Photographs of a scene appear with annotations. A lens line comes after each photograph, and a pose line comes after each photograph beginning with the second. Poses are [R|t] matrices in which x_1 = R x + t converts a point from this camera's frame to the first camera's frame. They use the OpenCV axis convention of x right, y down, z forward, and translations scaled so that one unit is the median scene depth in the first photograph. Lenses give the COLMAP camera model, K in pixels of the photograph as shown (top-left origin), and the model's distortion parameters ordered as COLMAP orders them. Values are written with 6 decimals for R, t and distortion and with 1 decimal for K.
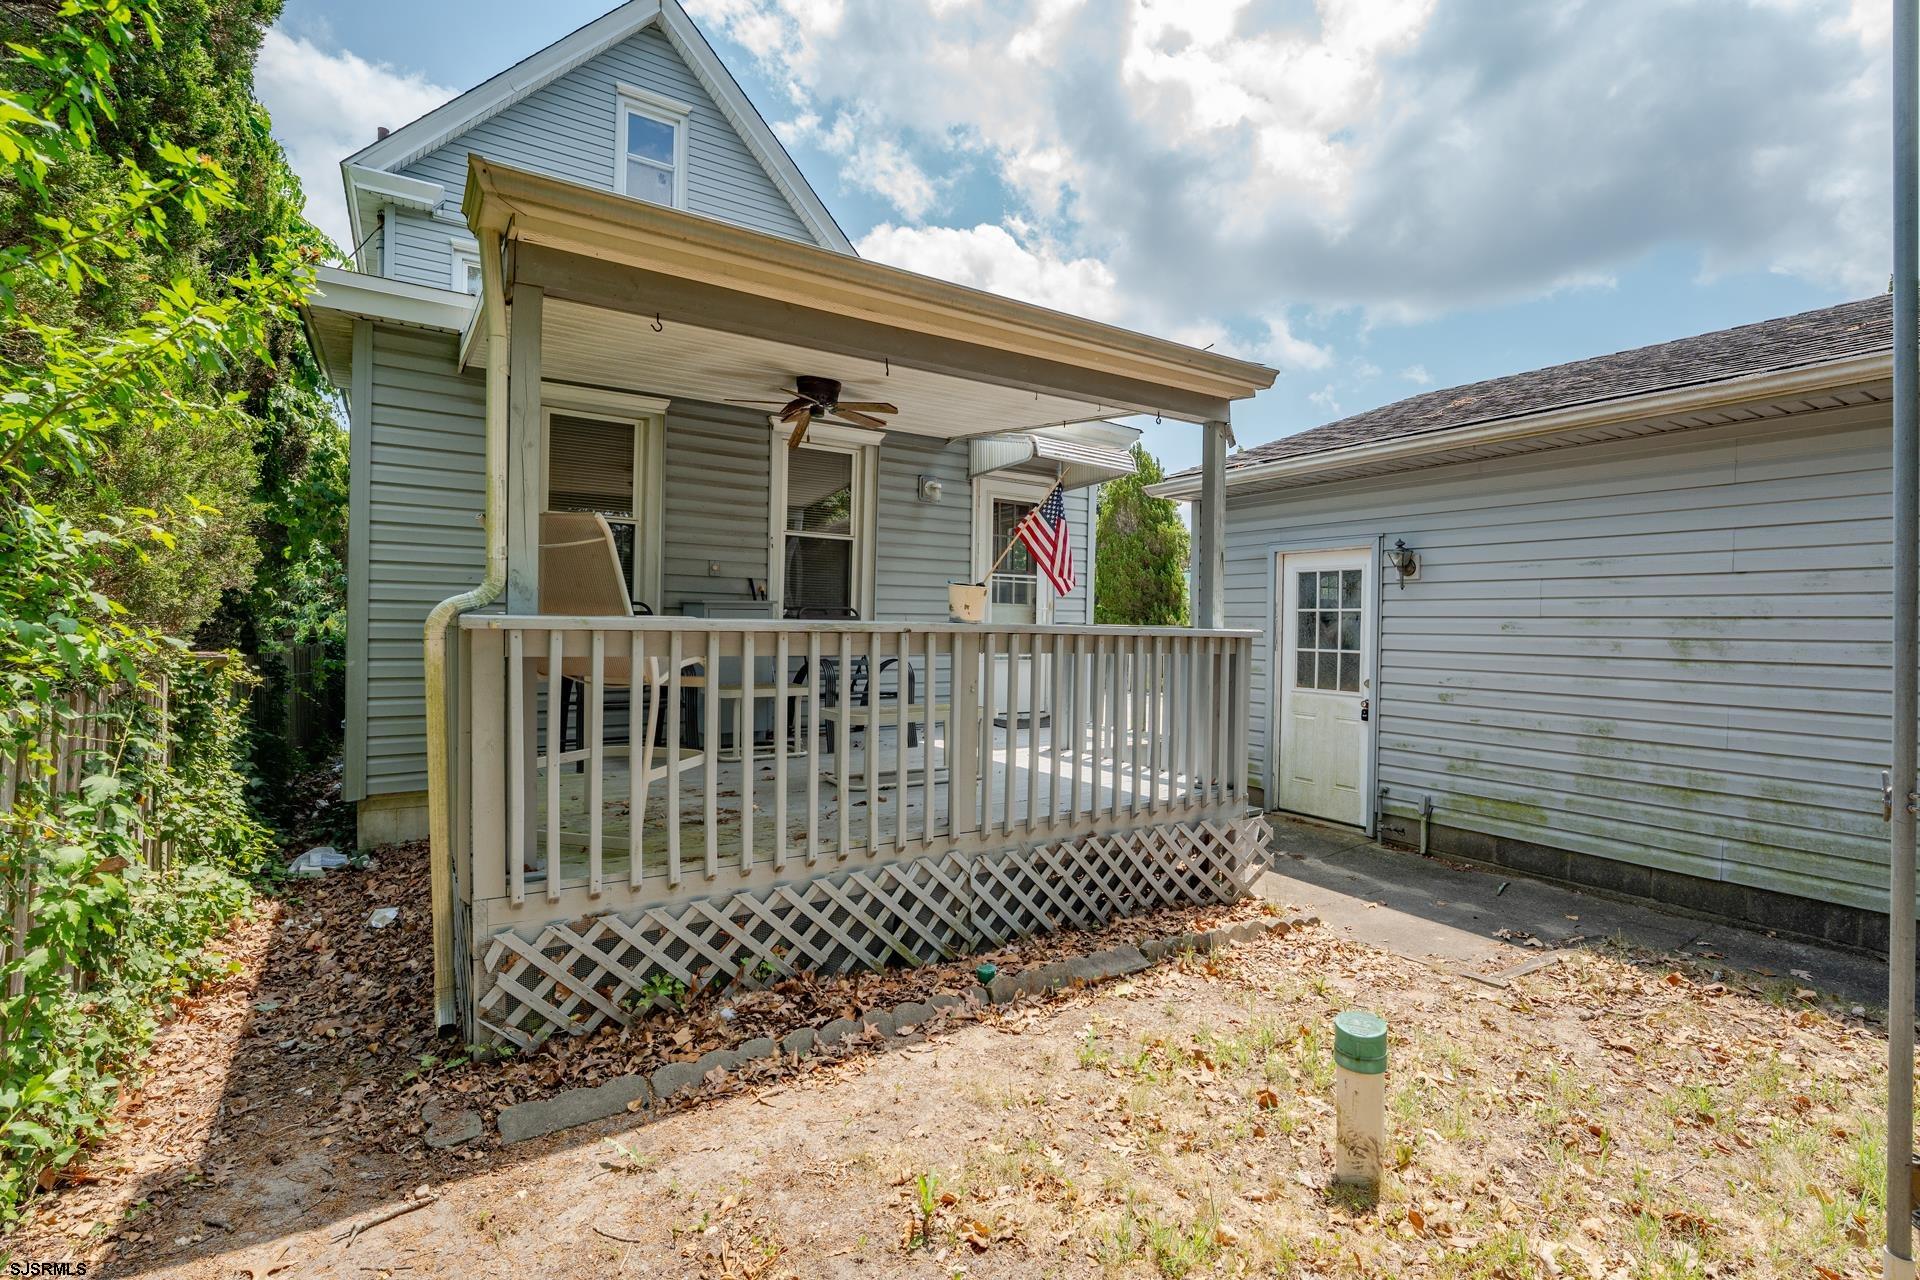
lens RADIAL K [[846.3, 0, 960.0], [0, 846.3, 640.0], [0, 0, 1]] dist [-0.000118, -0.000011]
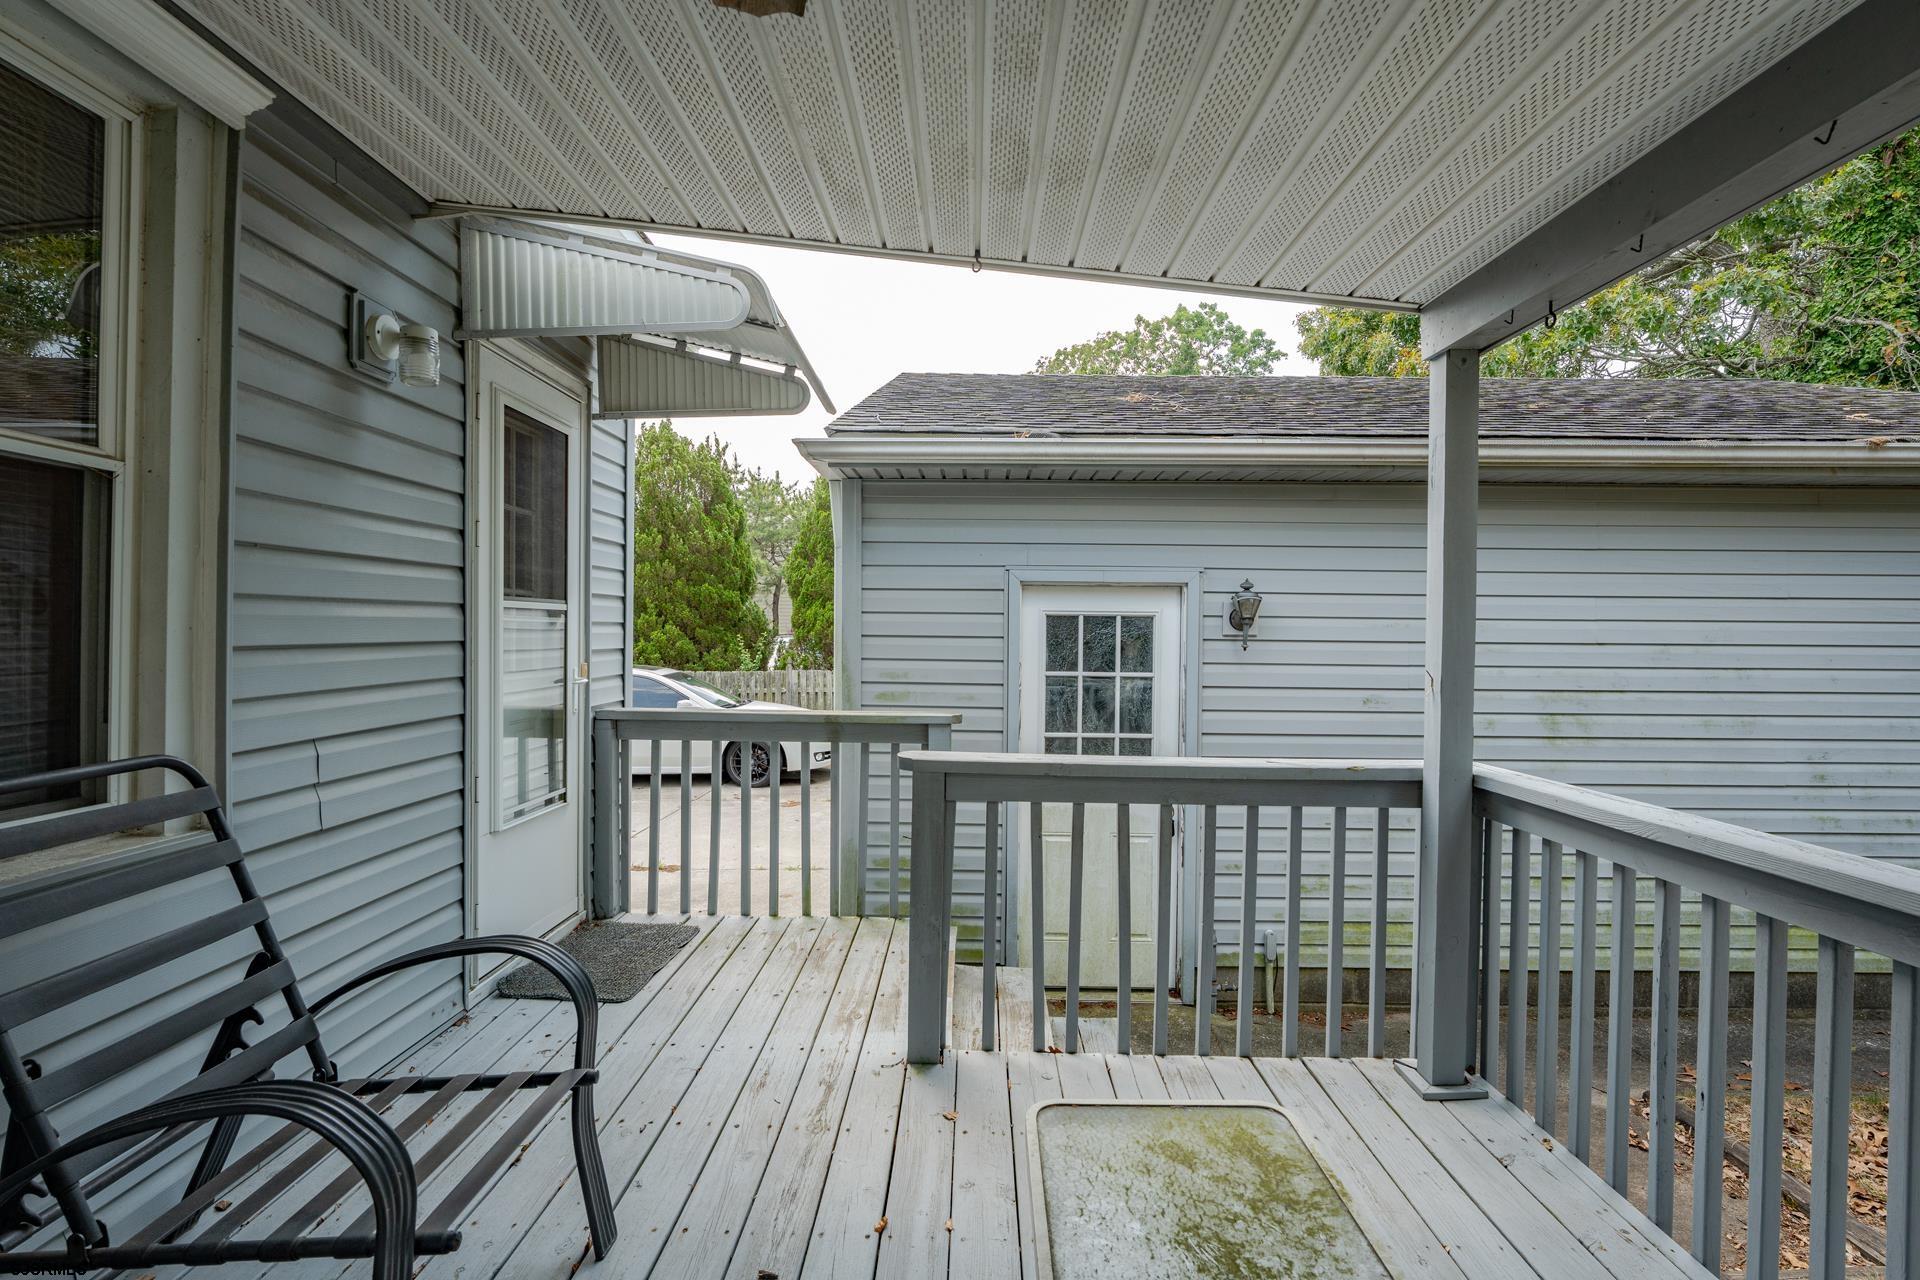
lens RADIAL K [[960.7, 0, 960.0], [0, 960.7, 640.0], [0, 0, 1]] dist [-0.000430, -0.000094]
pose [[0.544237, -0.012655, 0.838836, -0.252252], [0.016969, 0.999848, 0.004075, -0.067252], [-0.838760, 0.012016, 0.544369, 0.677633]]
